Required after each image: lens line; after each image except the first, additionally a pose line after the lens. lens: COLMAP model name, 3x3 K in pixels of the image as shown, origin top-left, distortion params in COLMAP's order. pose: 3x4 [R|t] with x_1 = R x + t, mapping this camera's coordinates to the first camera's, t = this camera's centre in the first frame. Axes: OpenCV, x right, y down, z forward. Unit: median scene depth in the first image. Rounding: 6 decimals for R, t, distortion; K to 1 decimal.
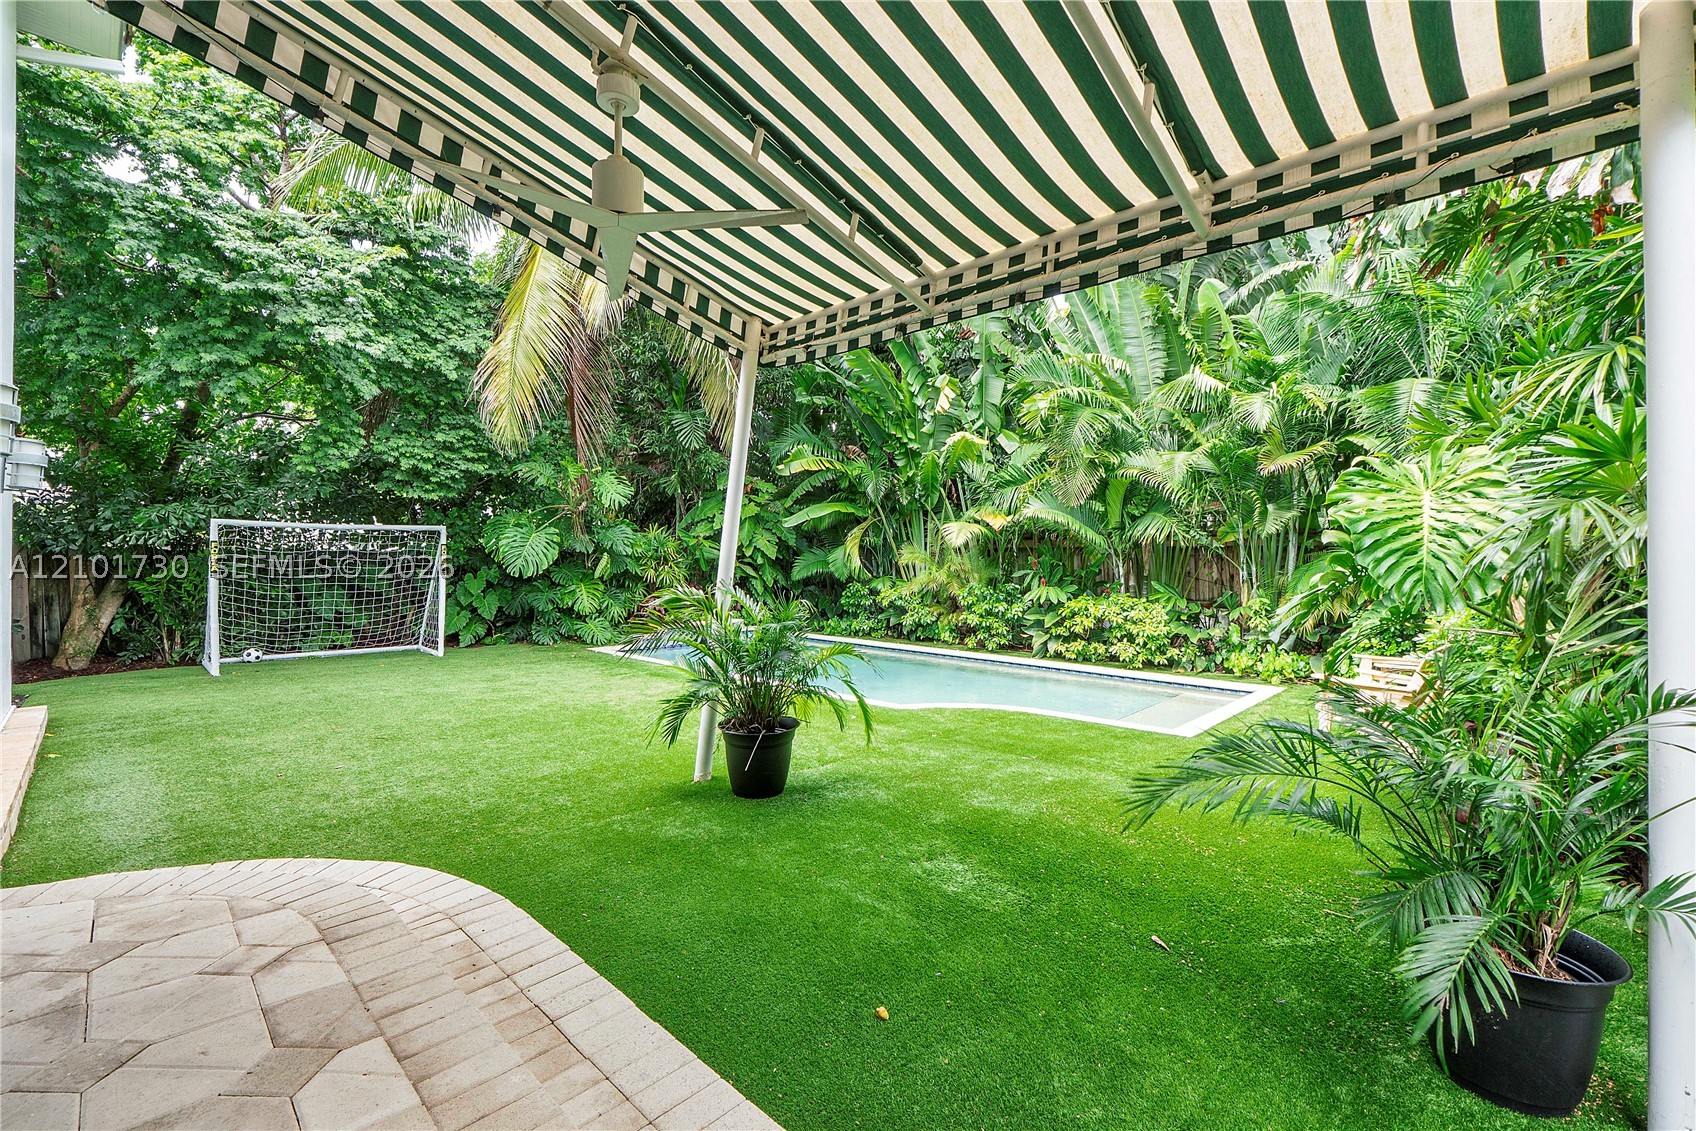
lens RADIAL K [[720.1, 0, 844.0], [0, 720.1, 571.2], [0, 0, 1]] dist [-0.007063, -0.000147]
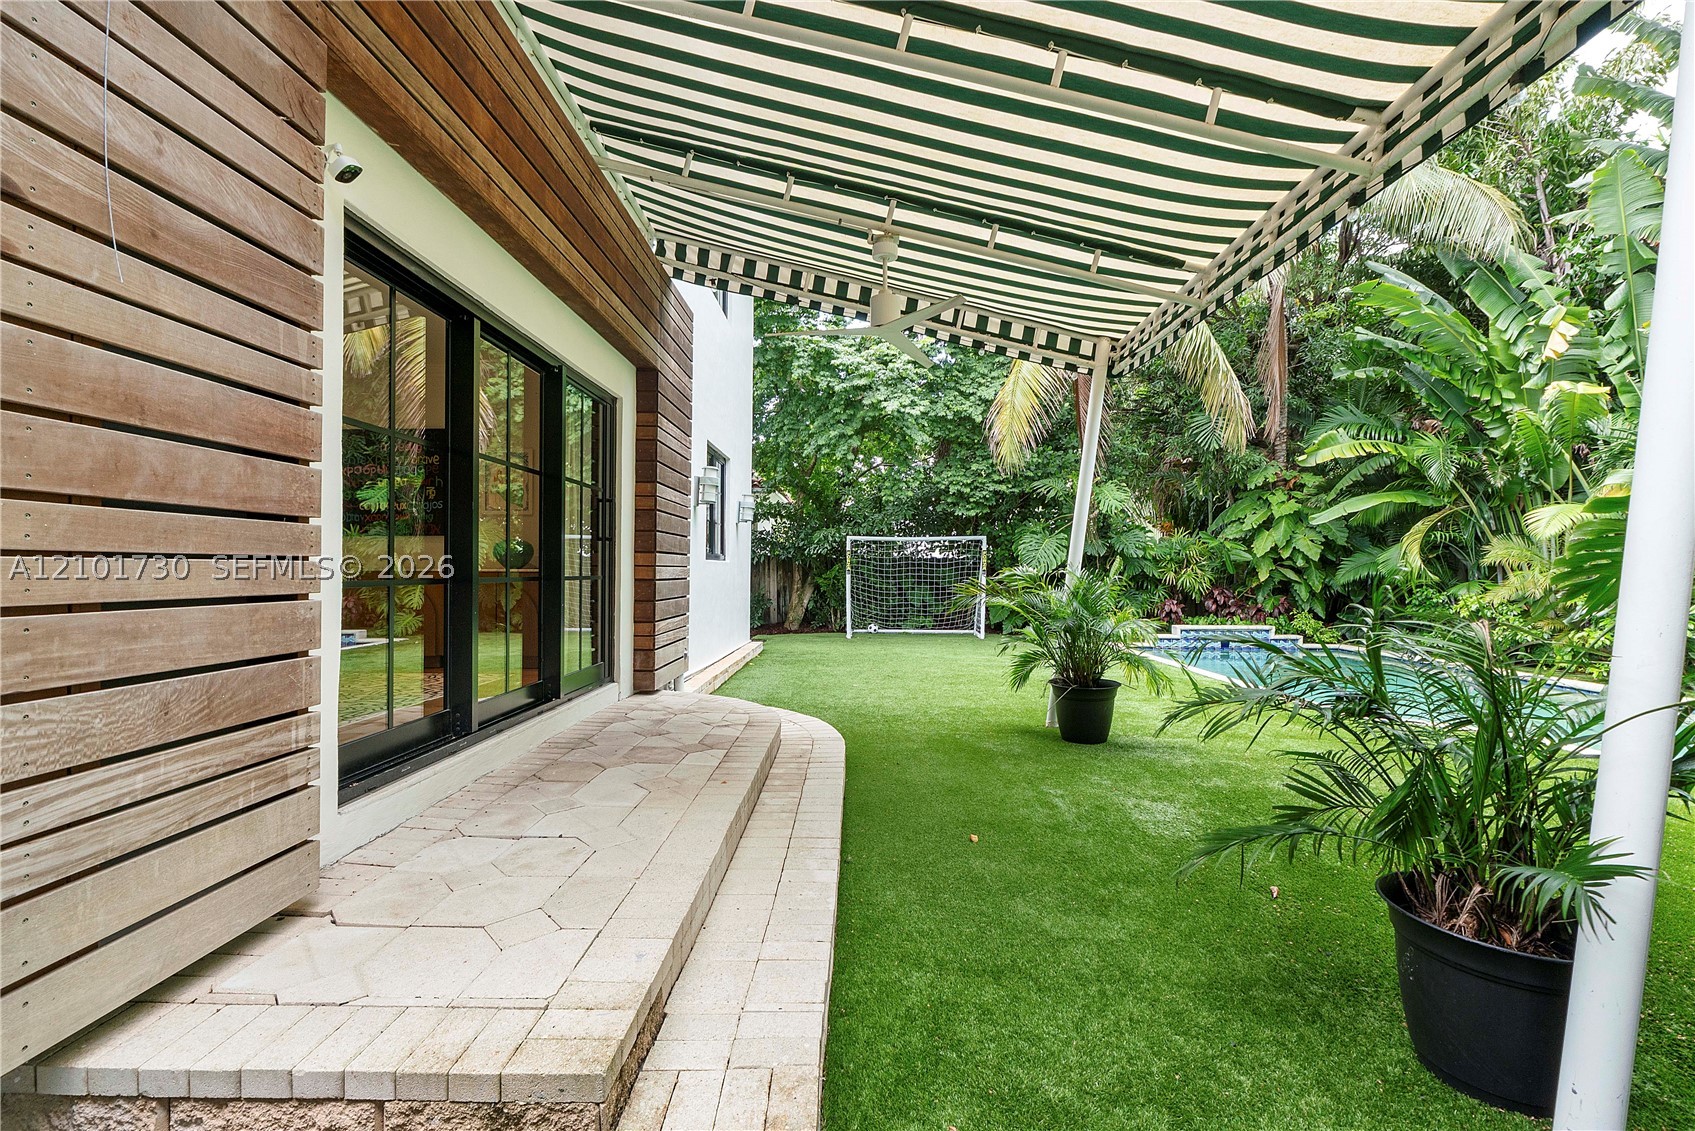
lens RADIAL K [[710.3, 0, 834.6], [0, 710.3, 574.7], [0, 0, 1]] dist [-0.001150, 0.000026]
pose [[0.671700, 0.001694, -0.740821, 0.209294], [-0.012999, 0.999870, -0.009500, 0.022341], [0.740709, 0.016011, 0.671635, -0.041134]]
